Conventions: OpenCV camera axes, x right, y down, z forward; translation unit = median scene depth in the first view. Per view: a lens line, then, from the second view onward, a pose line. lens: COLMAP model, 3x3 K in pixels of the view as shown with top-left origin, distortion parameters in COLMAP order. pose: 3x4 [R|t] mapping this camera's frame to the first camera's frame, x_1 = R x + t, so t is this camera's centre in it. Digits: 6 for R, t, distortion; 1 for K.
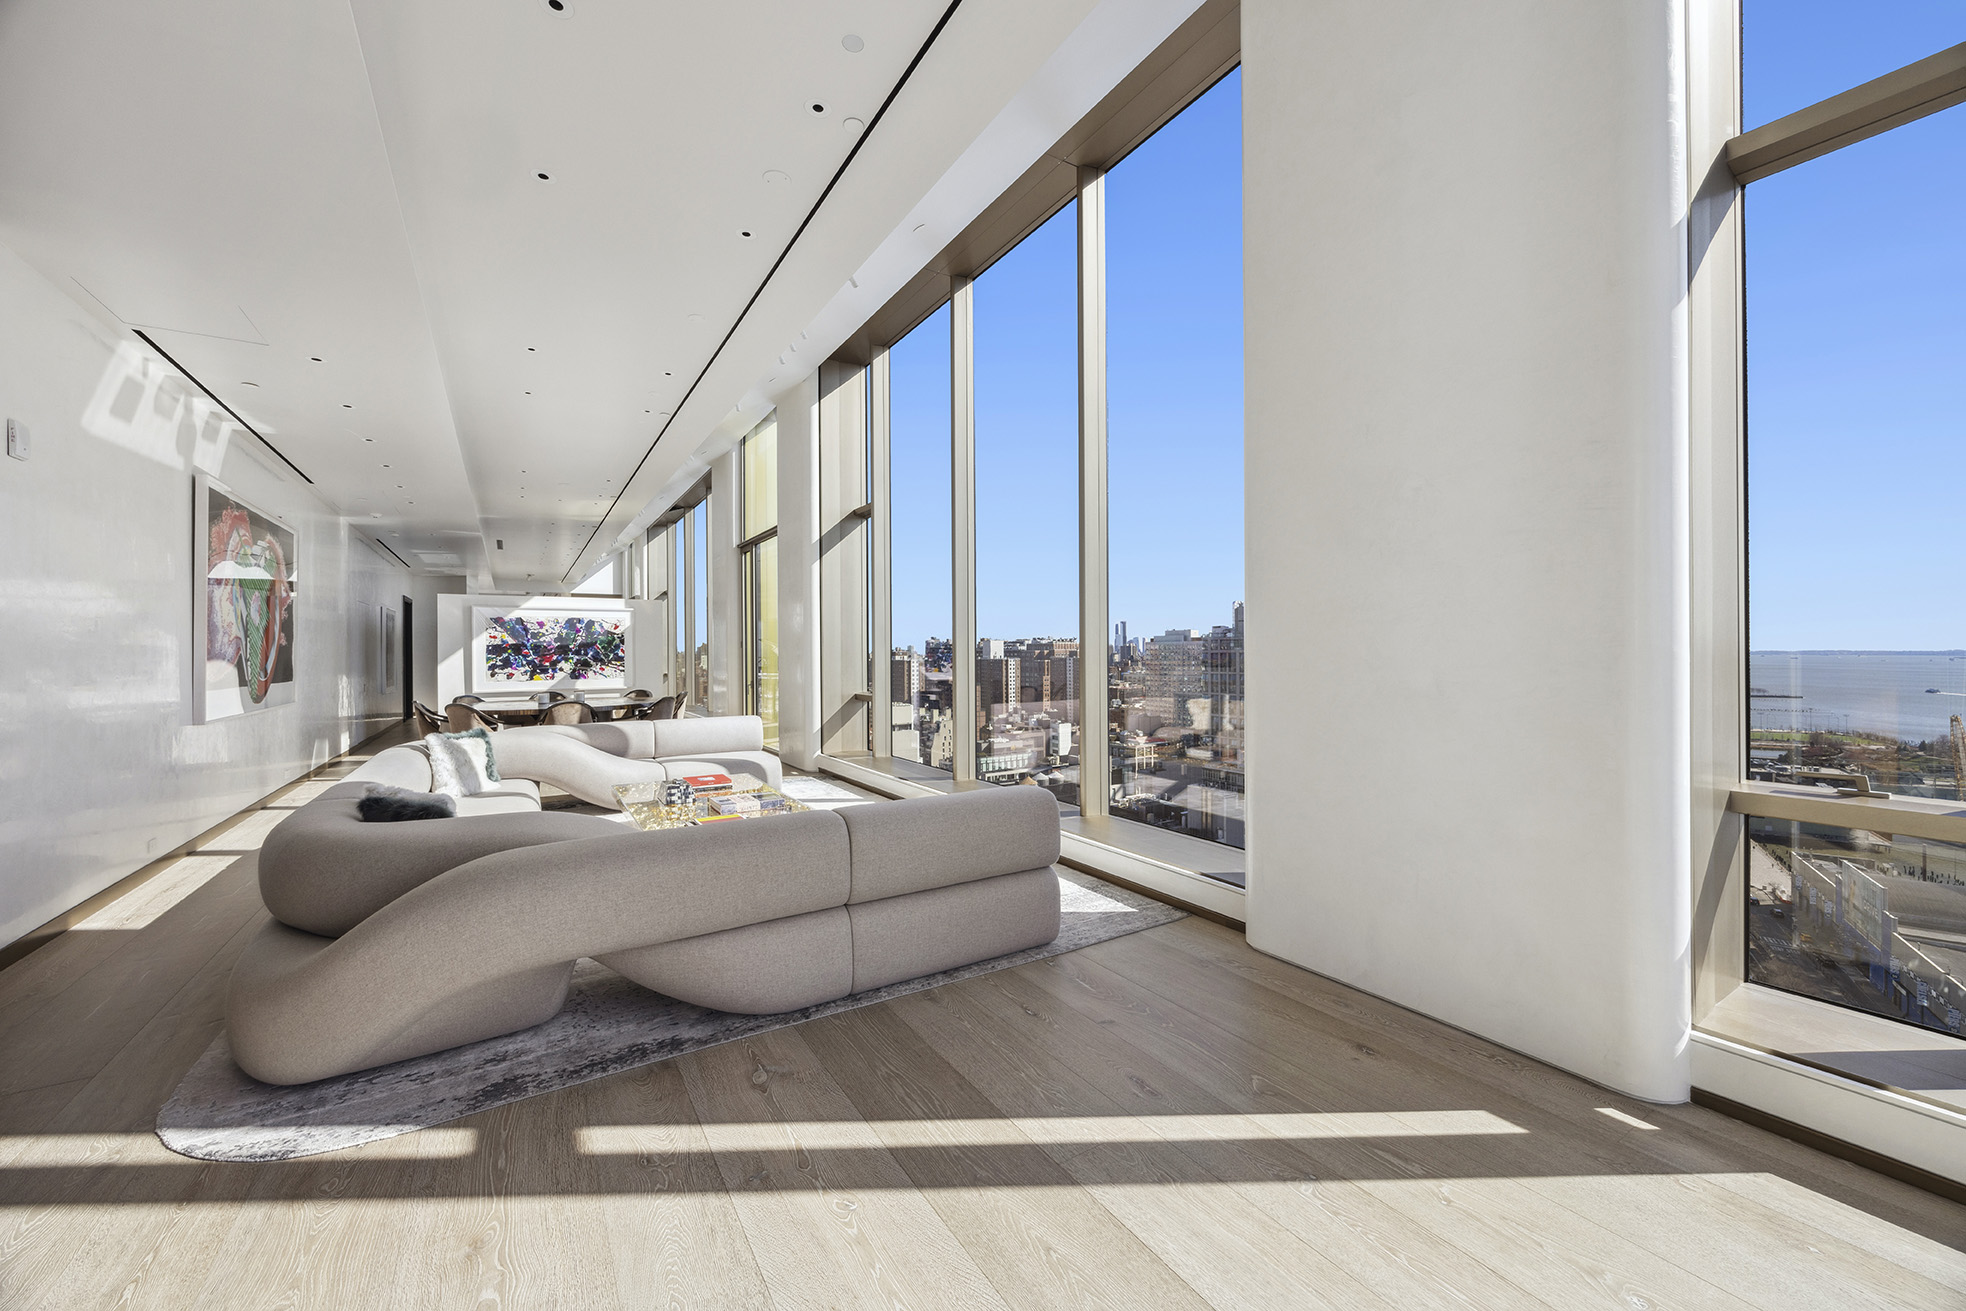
lens RADIAL K [[765.1, 0, 982.0], [0, 765.1, 645.8], [0, 0, 1]] dist [0.003438, 0.000023]
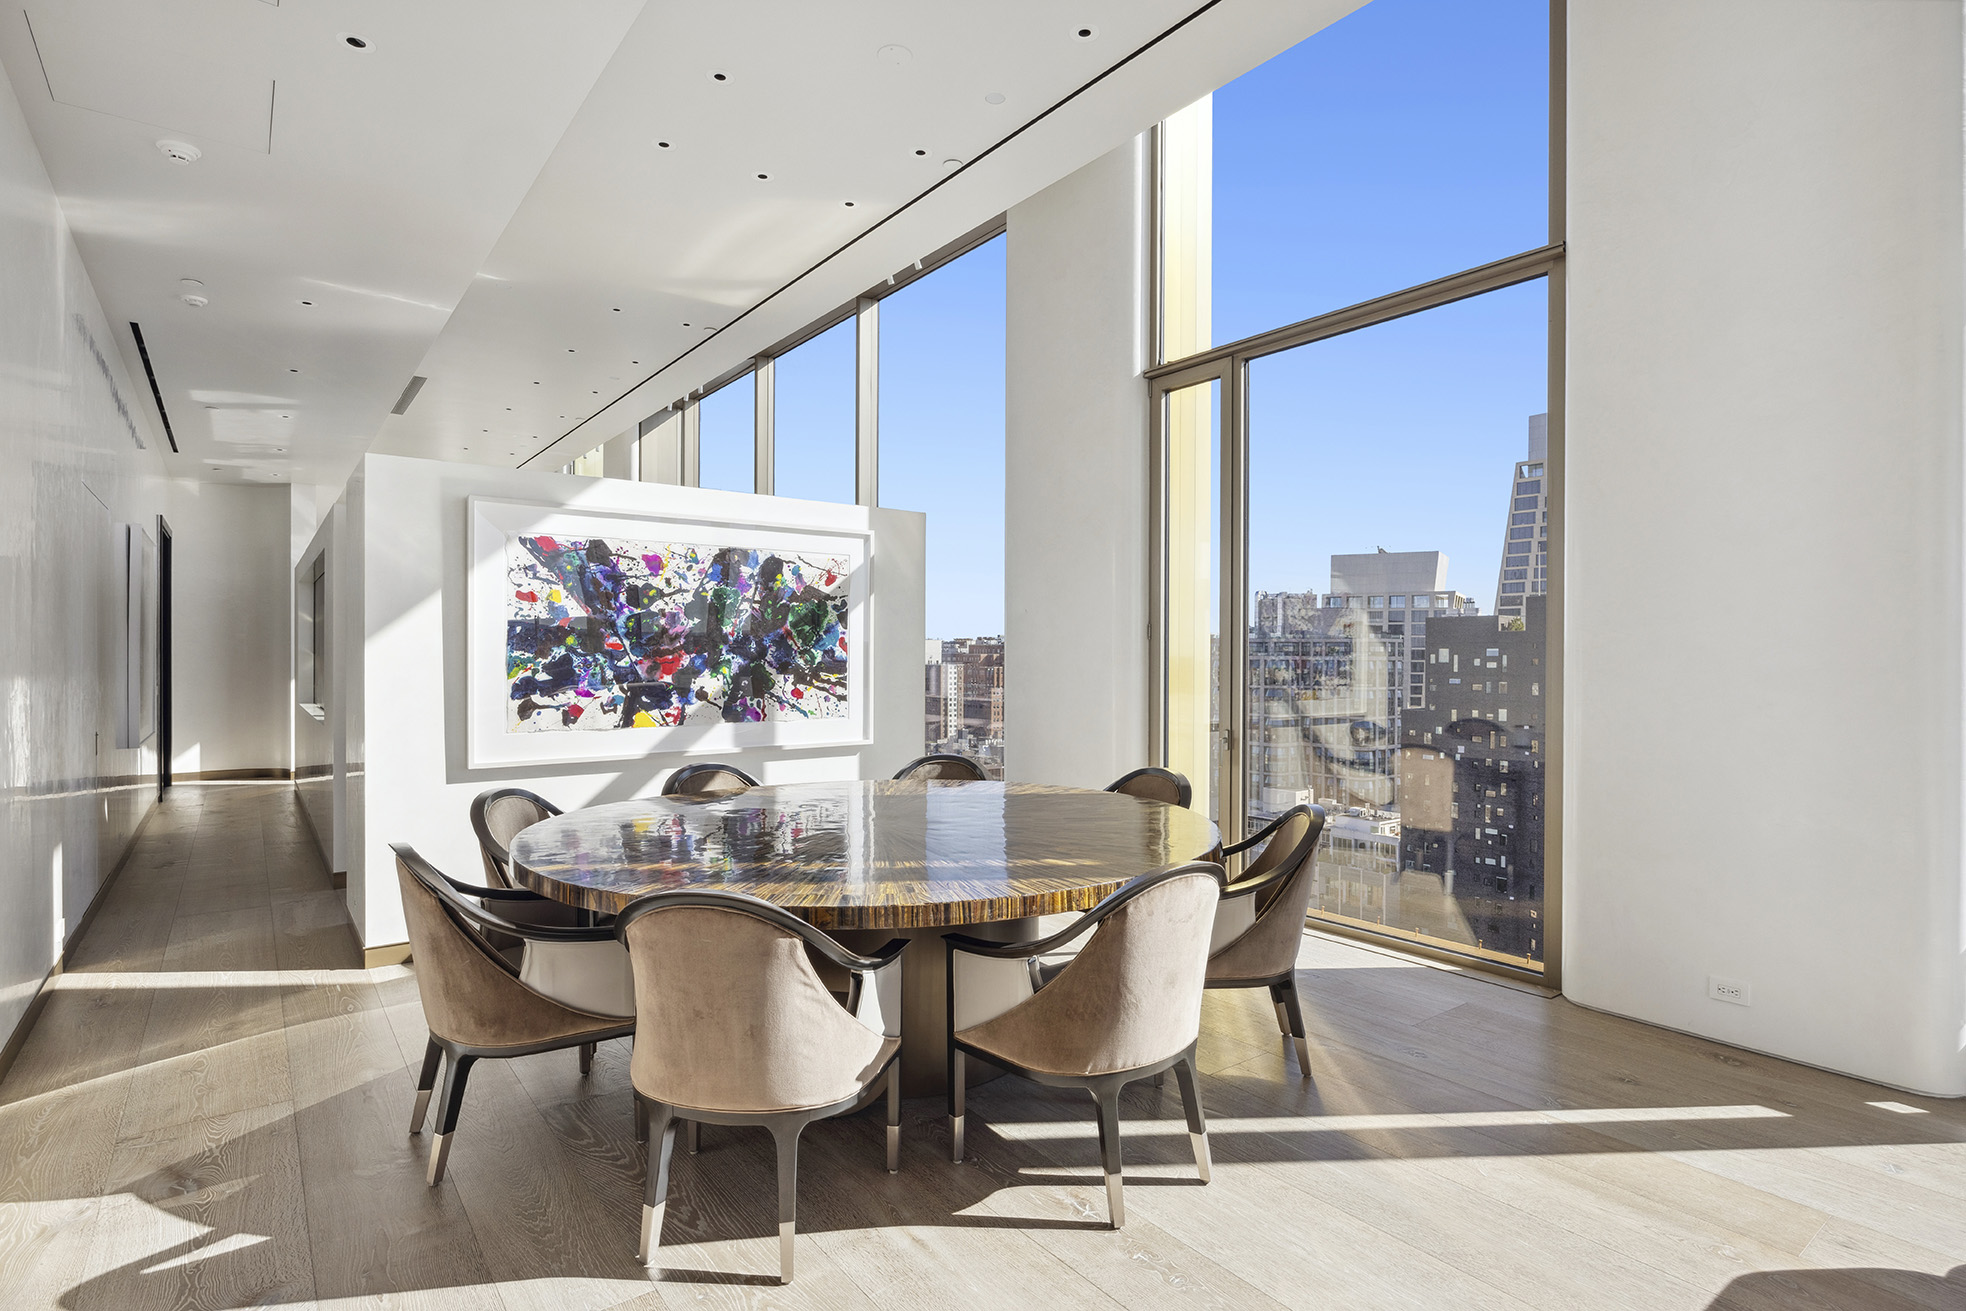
lens RADIAL K [[988.9, 0, 987.5], [0, 988.9, 652.4], [0, 0, 1]] dist [-0.002946, -0.000039]
pose [[0.994728, 0.008838, 0.102166, -0.462445], [-0.009330, 0.999947, 0.004332, 0.008356], [-0.102123, -0.005262, 0.994758, 0.533737]]
